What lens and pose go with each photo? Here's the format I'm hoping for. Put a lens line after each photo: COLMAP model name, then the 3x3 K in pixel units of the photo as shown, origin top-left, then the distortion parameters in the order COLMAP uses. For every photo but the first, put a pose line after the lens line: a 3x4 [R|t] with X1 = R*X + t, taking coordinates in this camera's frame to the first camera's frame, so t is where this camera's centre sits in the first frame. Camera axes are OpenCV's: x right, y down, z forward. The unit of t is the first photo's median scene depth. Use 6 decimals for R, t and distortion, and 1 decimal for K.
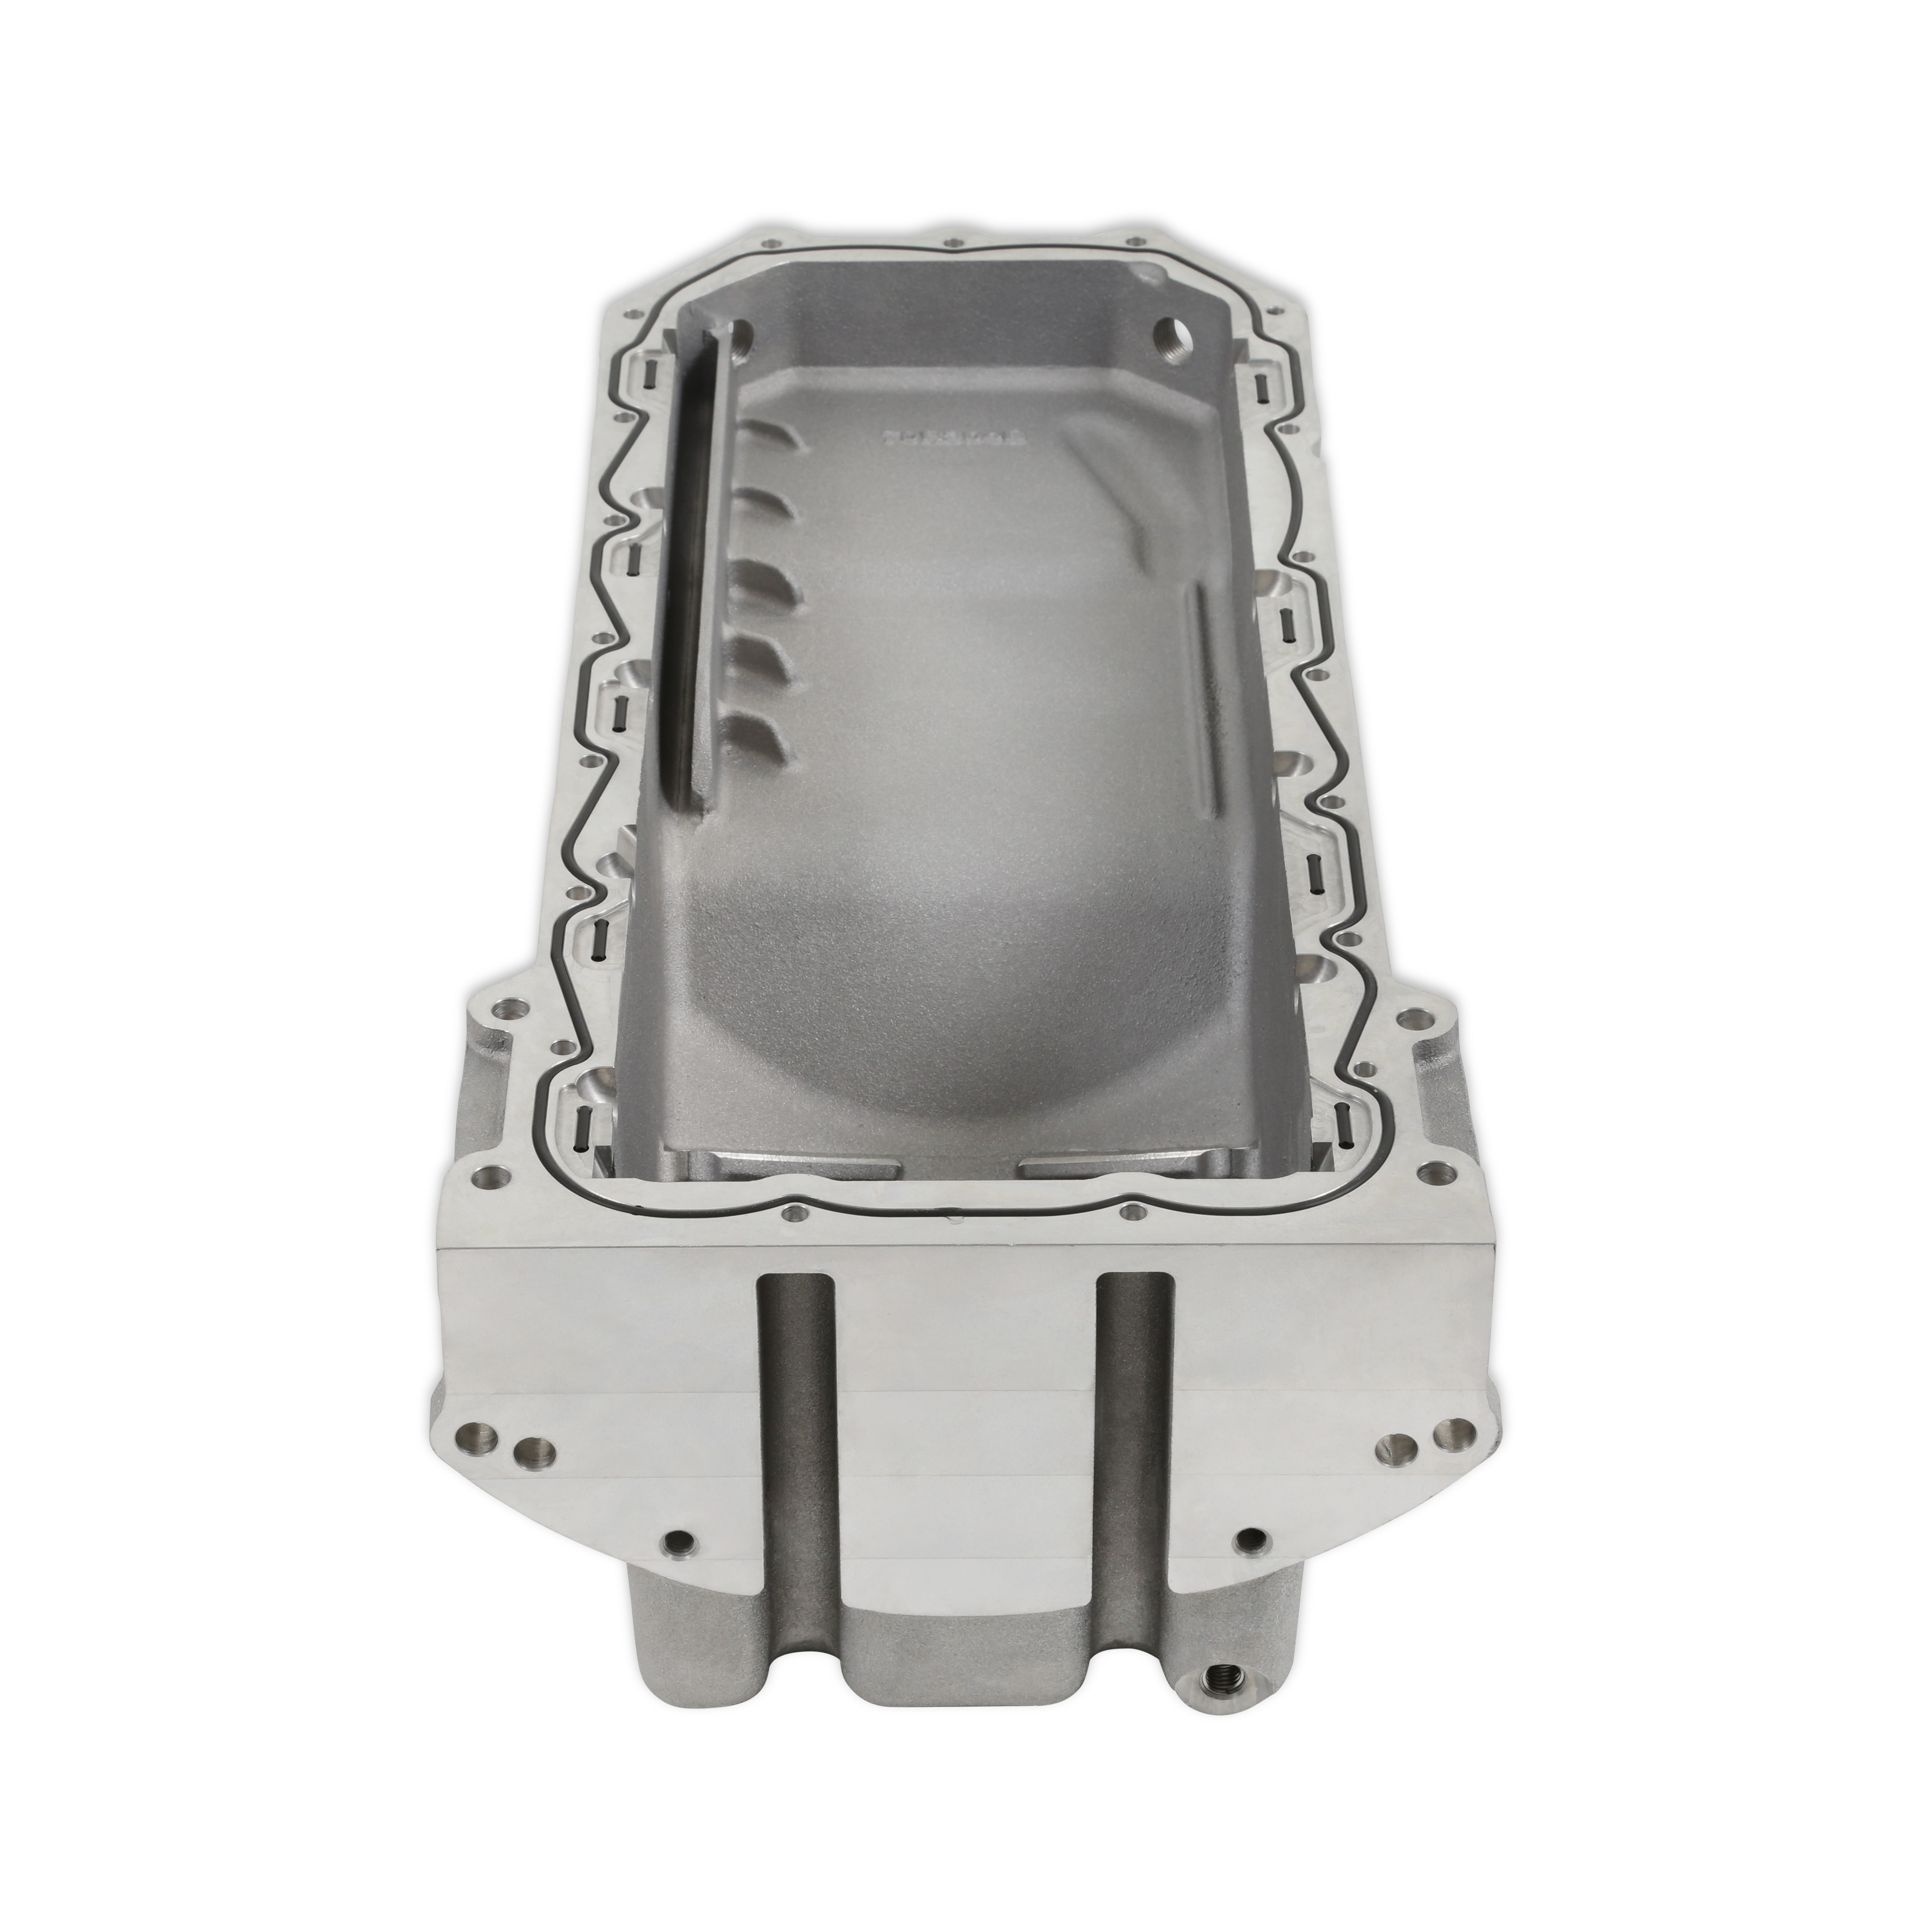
lens RADIAL K [[5248.4, 0, 966.0], [0, 5248.4, 966.0], [0, 0, 1]] dist [0.510472, 0.229724]
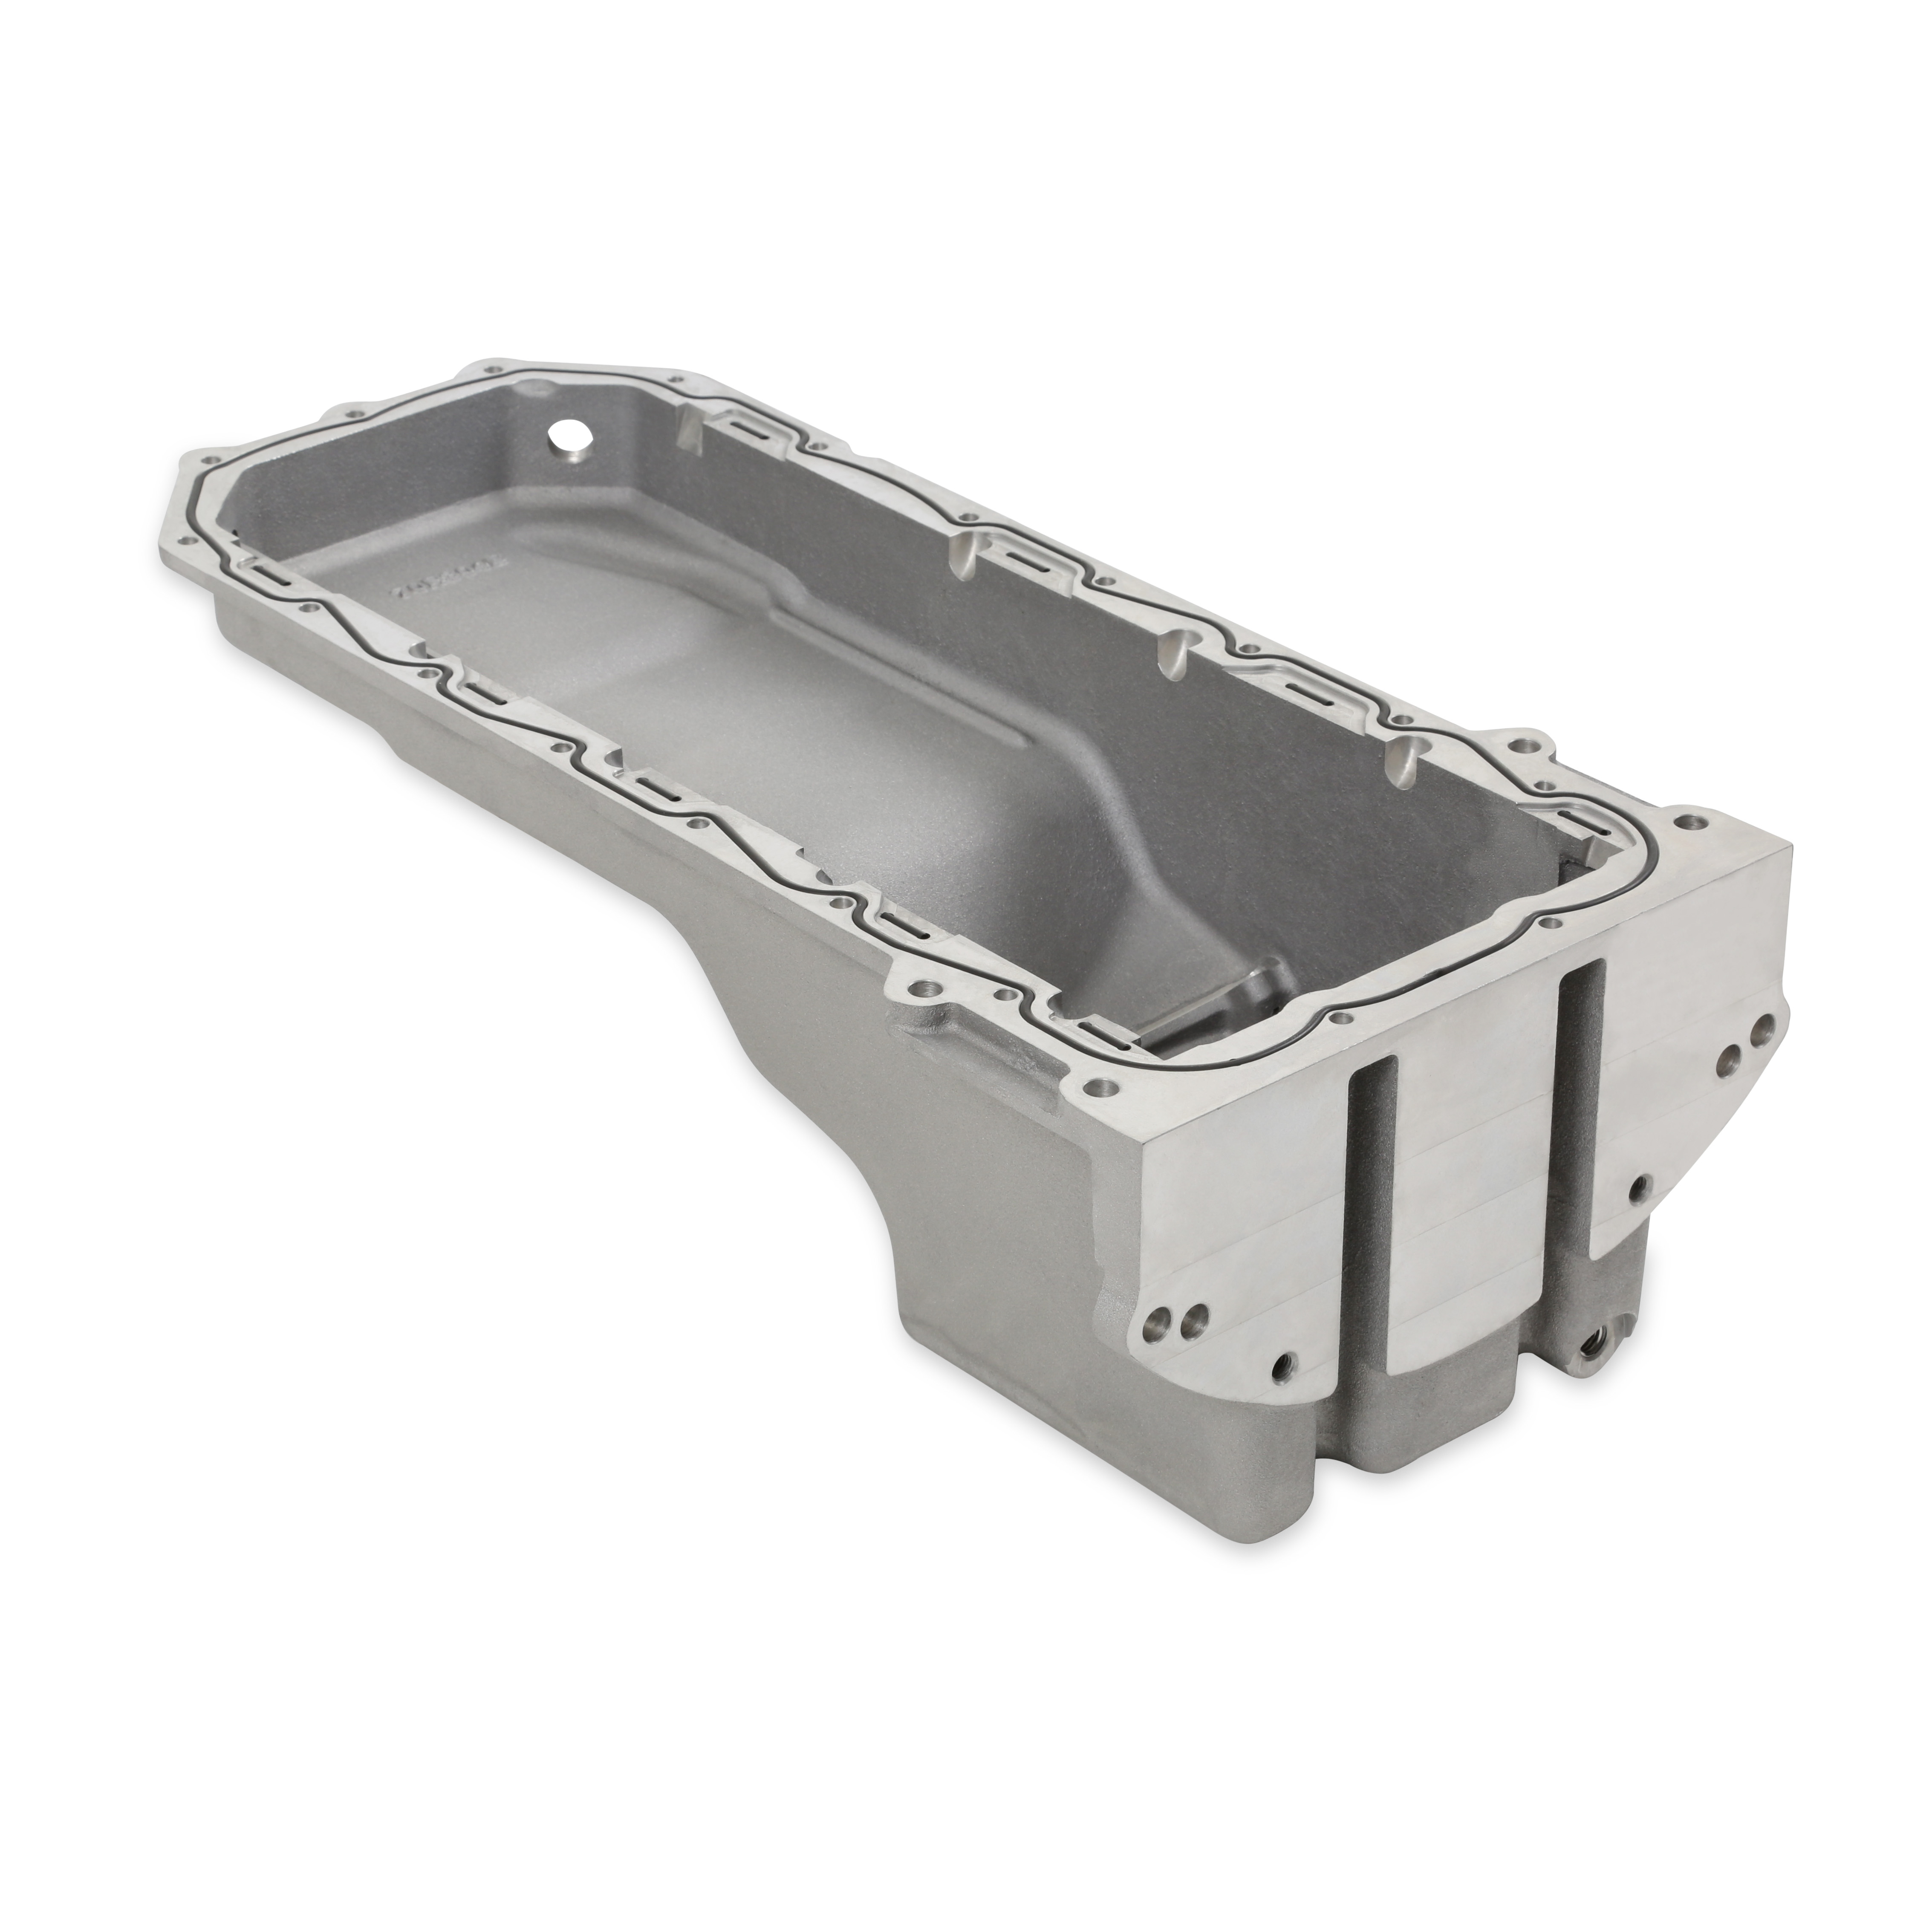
lens RADIAL K [[5454.6, 0, 966.0], [0, 5454.6, 966.0], [0, 0, 1]] dist [0.085952, 0.067838]
pose [[0.754099, -0.316723, 0.575345, -0.601239], [0.373357, 0.927445, 0.021195, -0.013822], [-0.540314, 0.198826, 0.817636, 0.076789]]
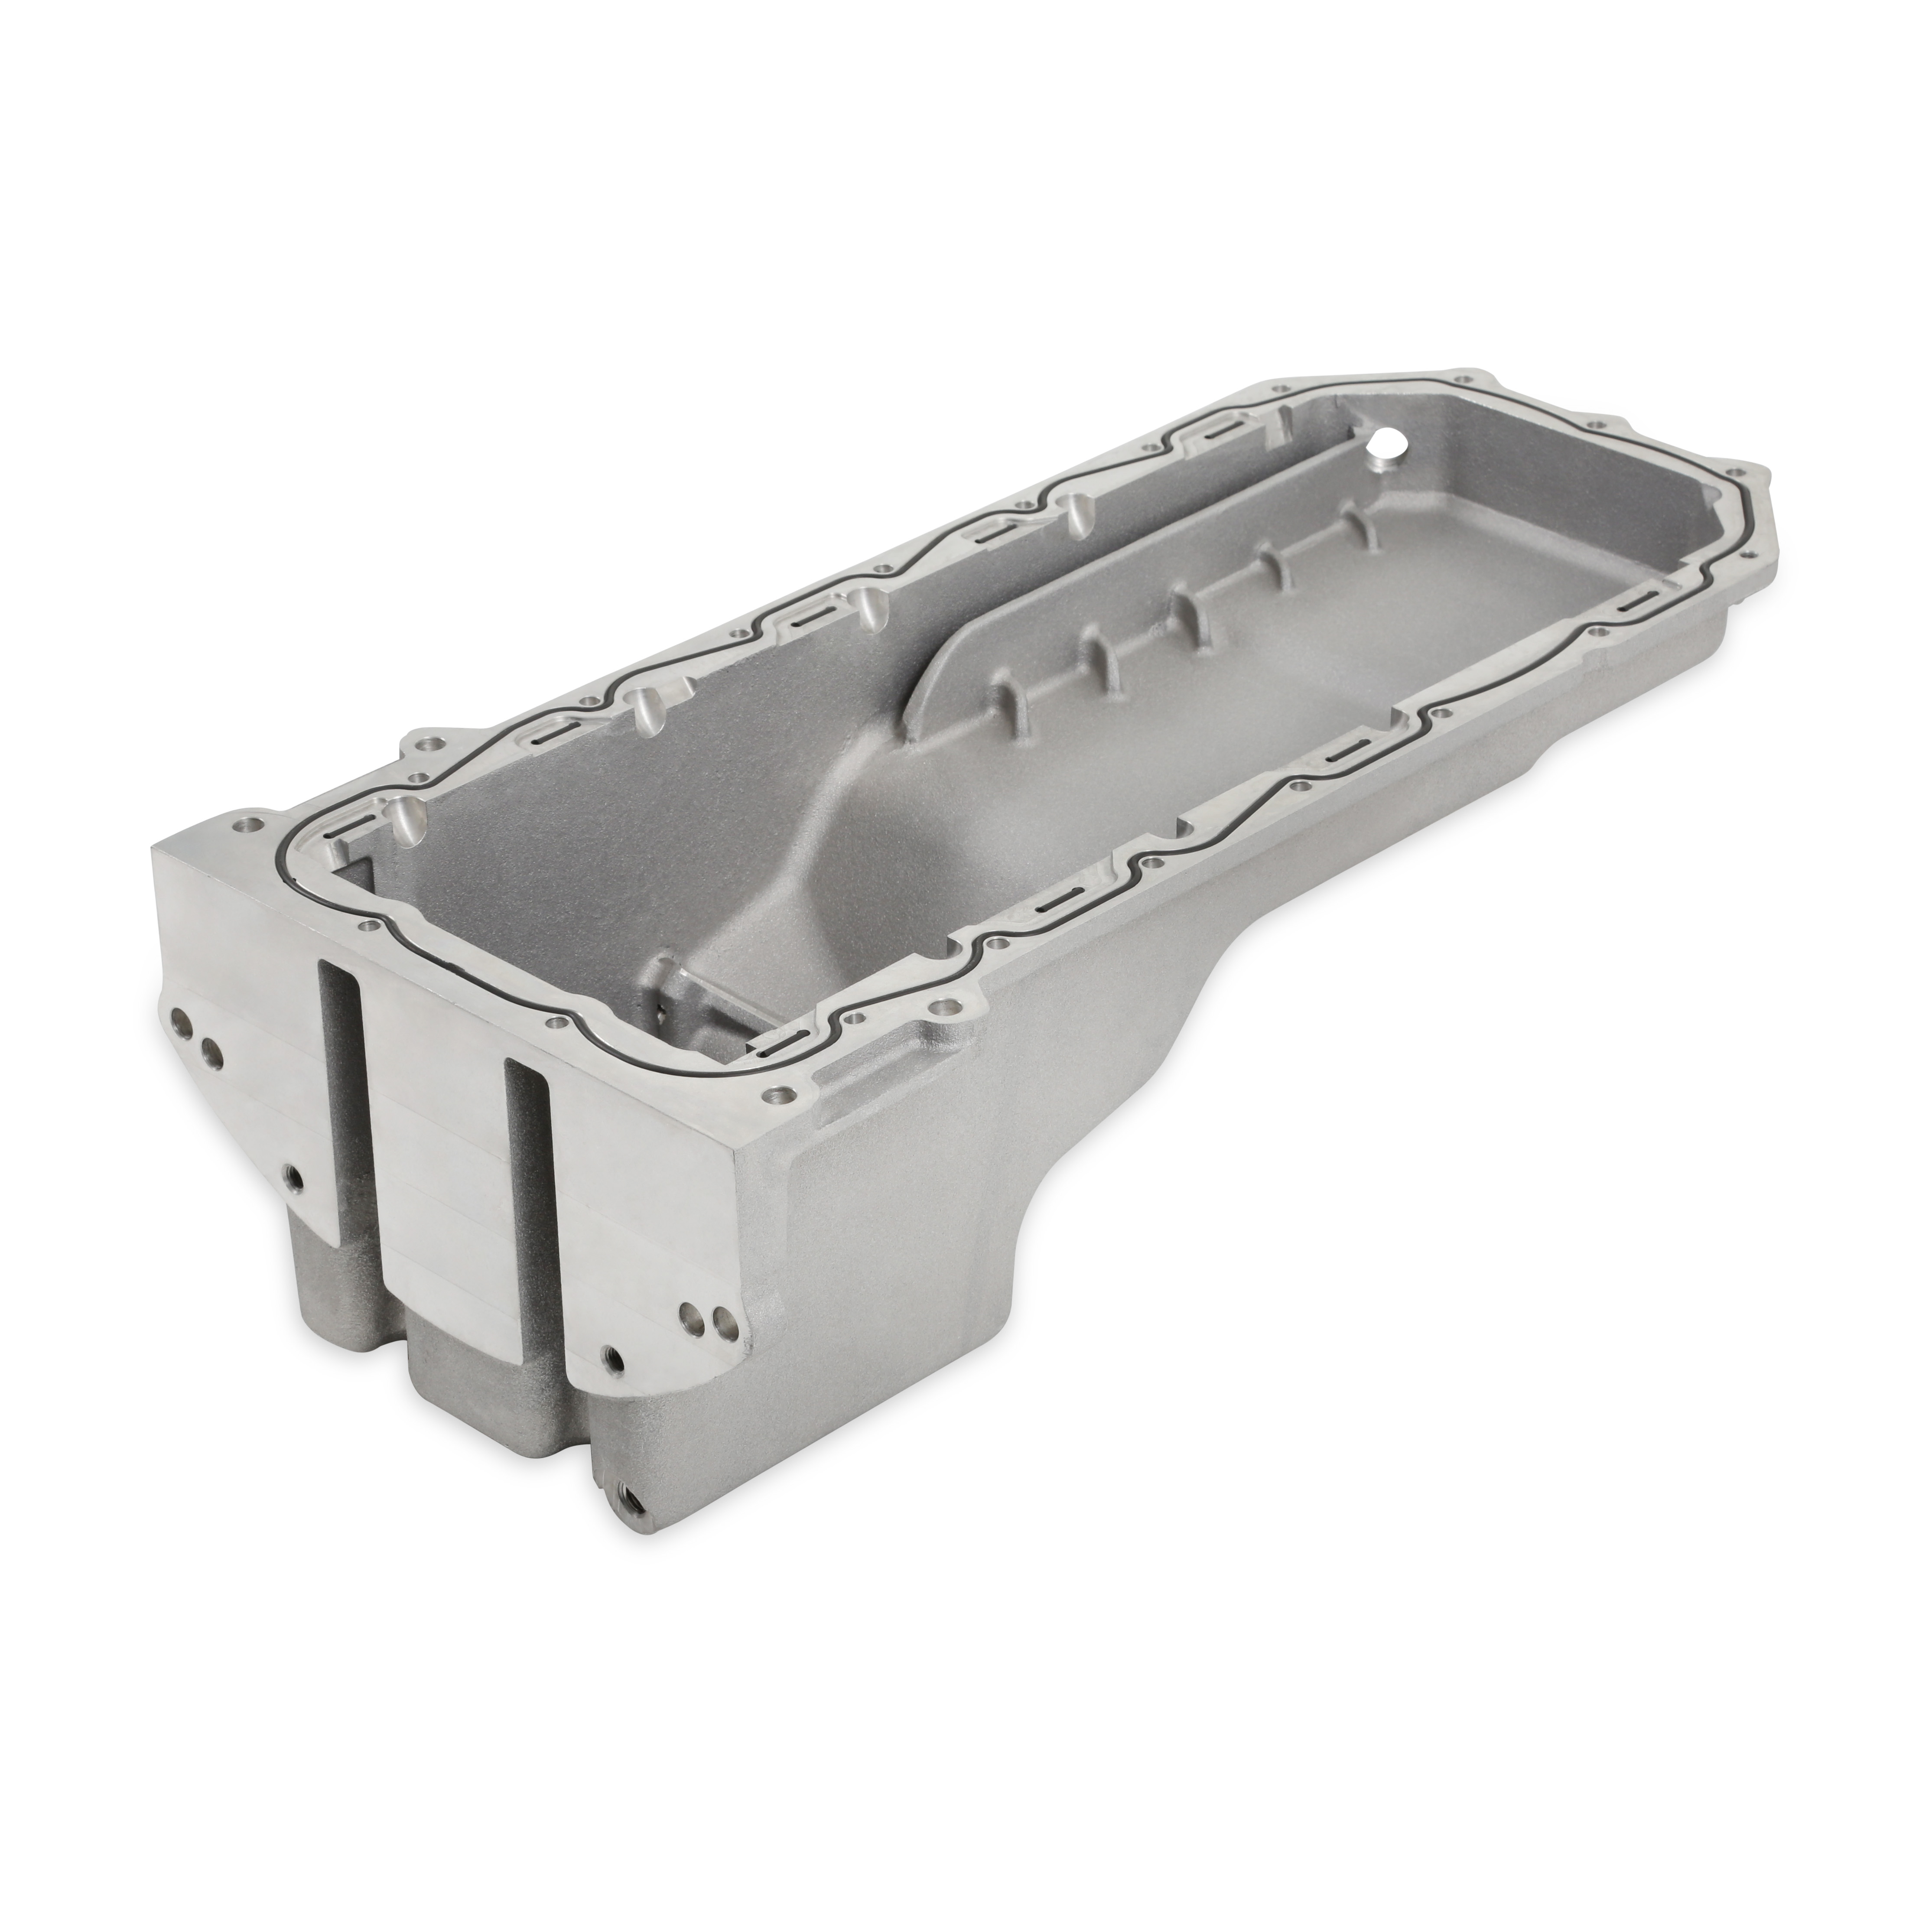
lens RADIAL K [[5293.0, 0, 966.0], [0, 5293.0, 966.0], [0, 0, 1]] dist [0.178557, 1.146506]
pose [[0.705884, 0.340279, -0.621240, 0.646240], [-0.388726, 0.919276, 0.061836, -0.056461], [0.592132, 0.197843, 0.781177, 0.116652]]
